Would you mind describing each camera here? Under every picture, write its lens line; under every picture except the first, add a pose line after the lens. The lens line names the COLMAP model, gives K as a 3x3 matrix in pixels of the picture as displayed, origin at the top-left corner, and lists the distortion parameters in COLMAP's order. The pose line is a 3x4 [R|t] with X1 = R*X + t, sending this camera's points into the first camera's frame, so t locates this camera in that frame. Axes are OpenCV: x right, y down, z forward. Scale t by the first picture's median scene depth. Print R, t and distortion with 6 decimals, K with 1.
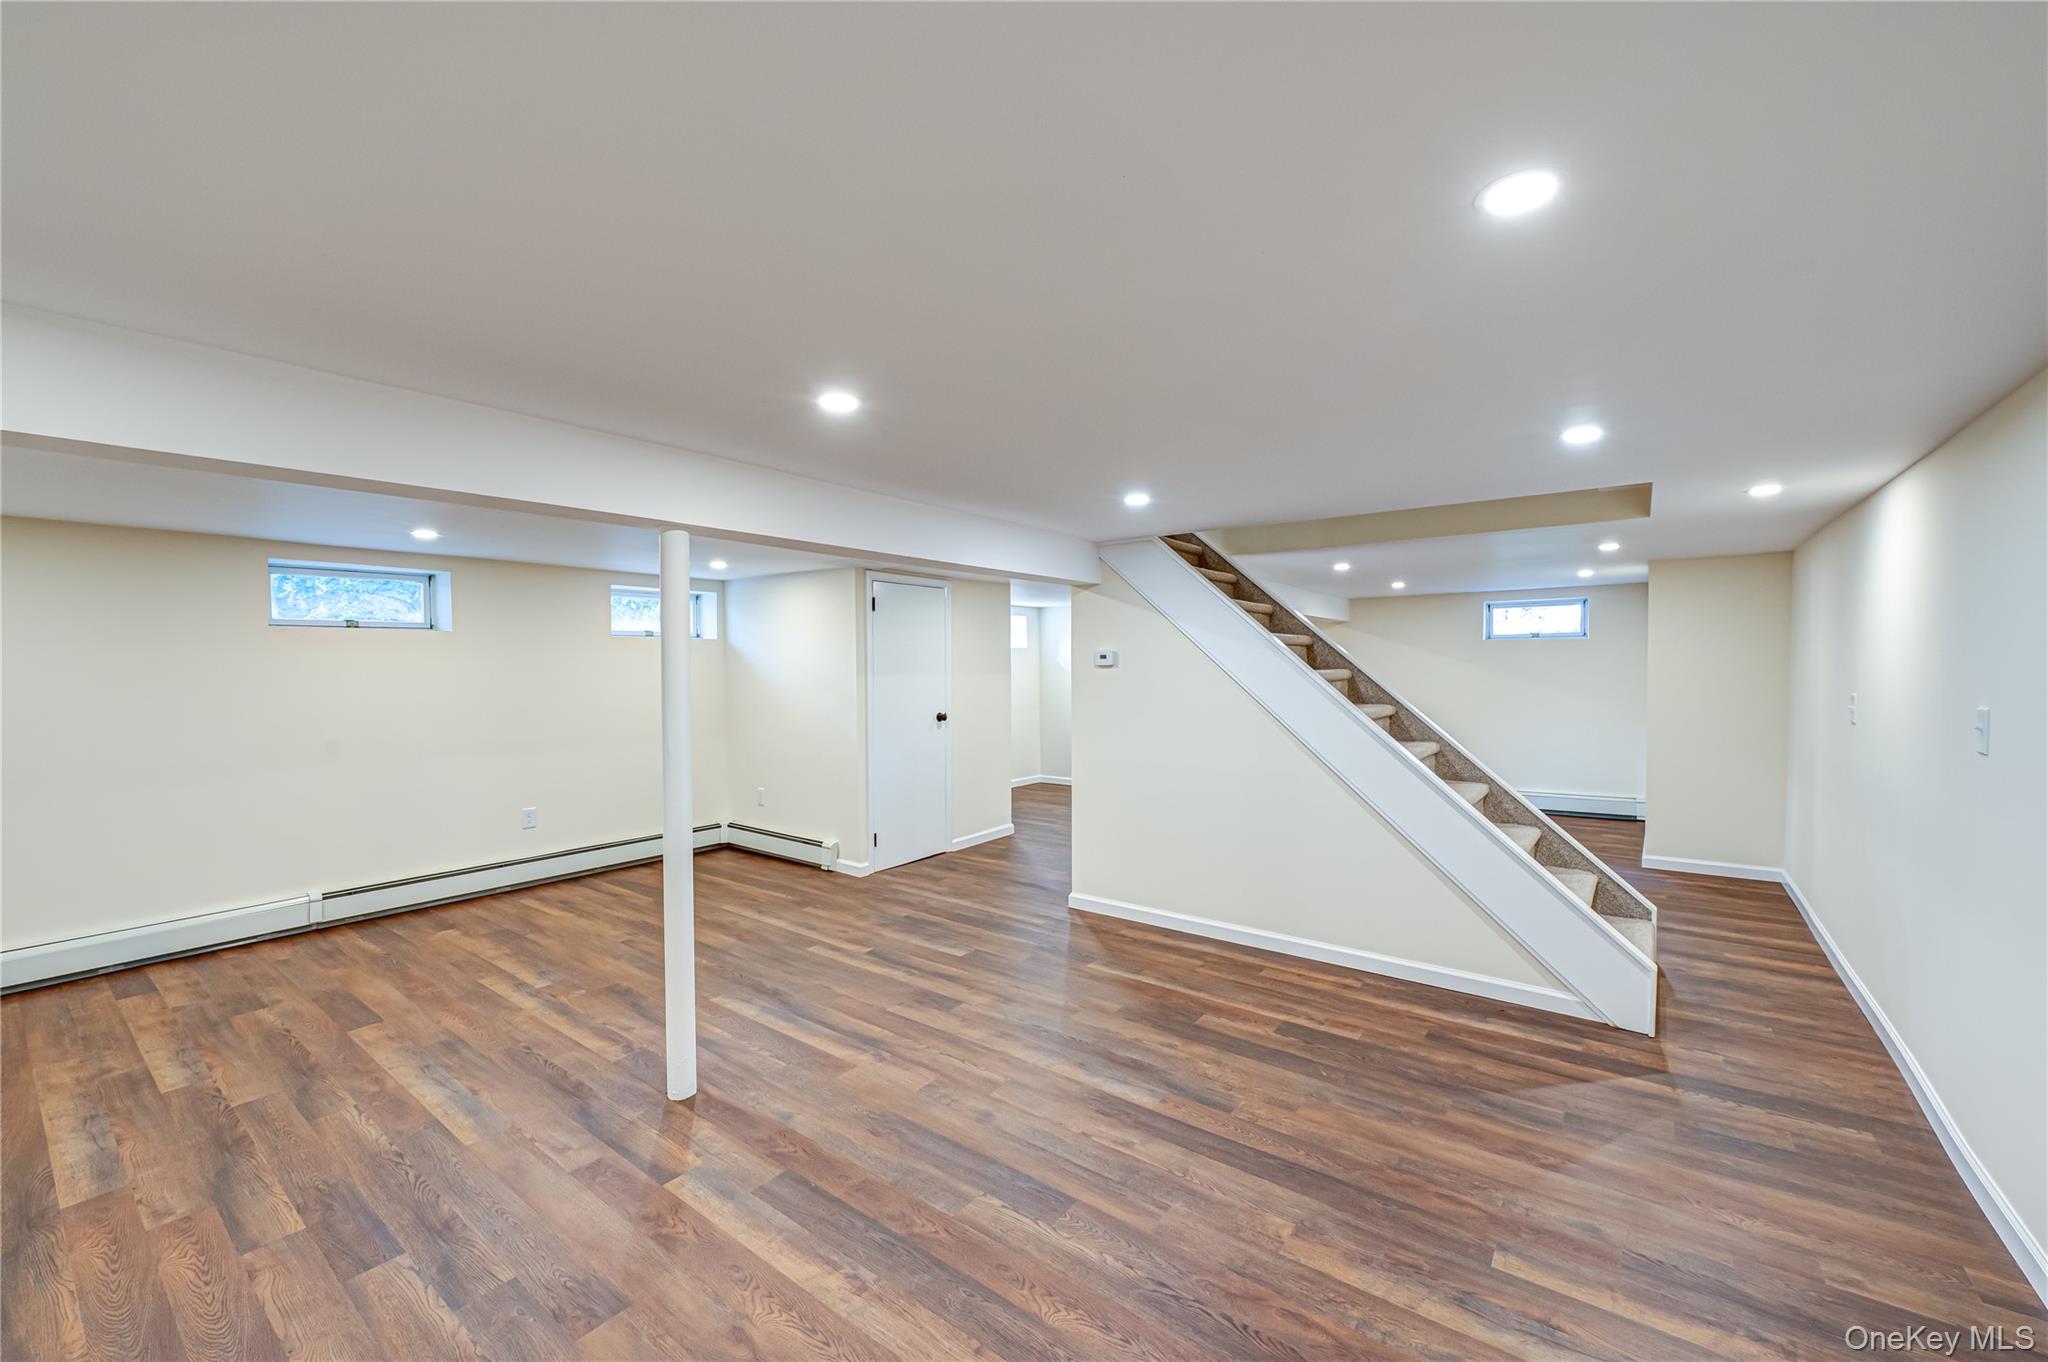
lens RADIAL K [[804.1, 0, 1035.3], [0, 804.1, 672.0], [0, 0, 1]] dist [-0.000125, 0.000221]
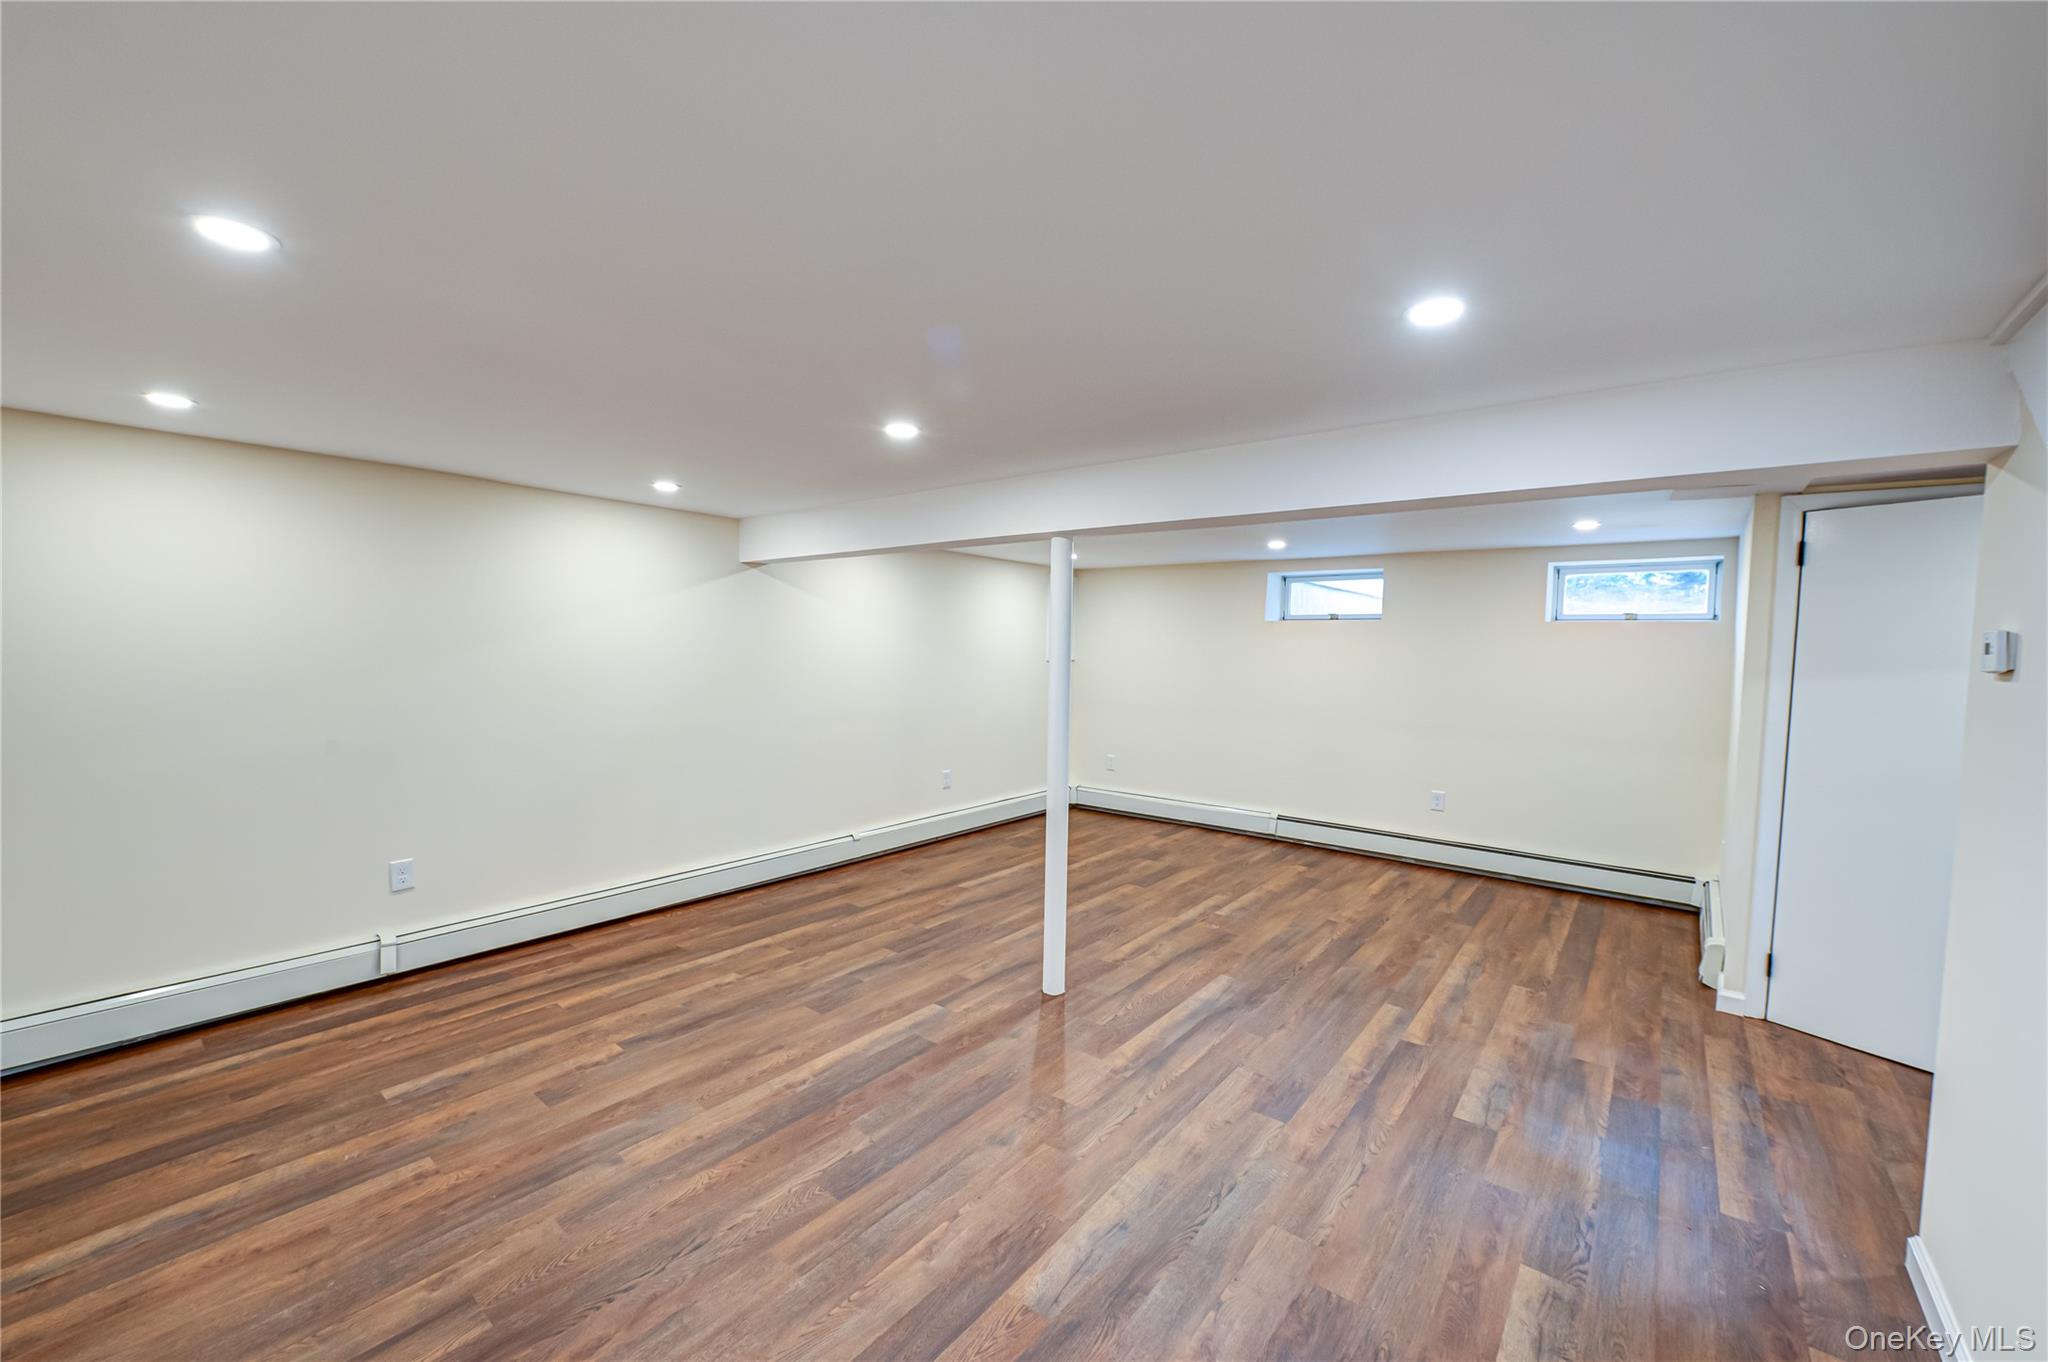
lens RADIAL K [[804.1, 0, 1034.3], [0, 804.1, 687.9], [0, 0, 1]] dist [-0.000125, 0.000221]
pose [[-0.034549, 0.058625, -0.997682, 0.622042], [-0.025928, 0.997889, 0.059535, -0.015368], [0.999067, 0.027925, -0.032956, 0.795997]]
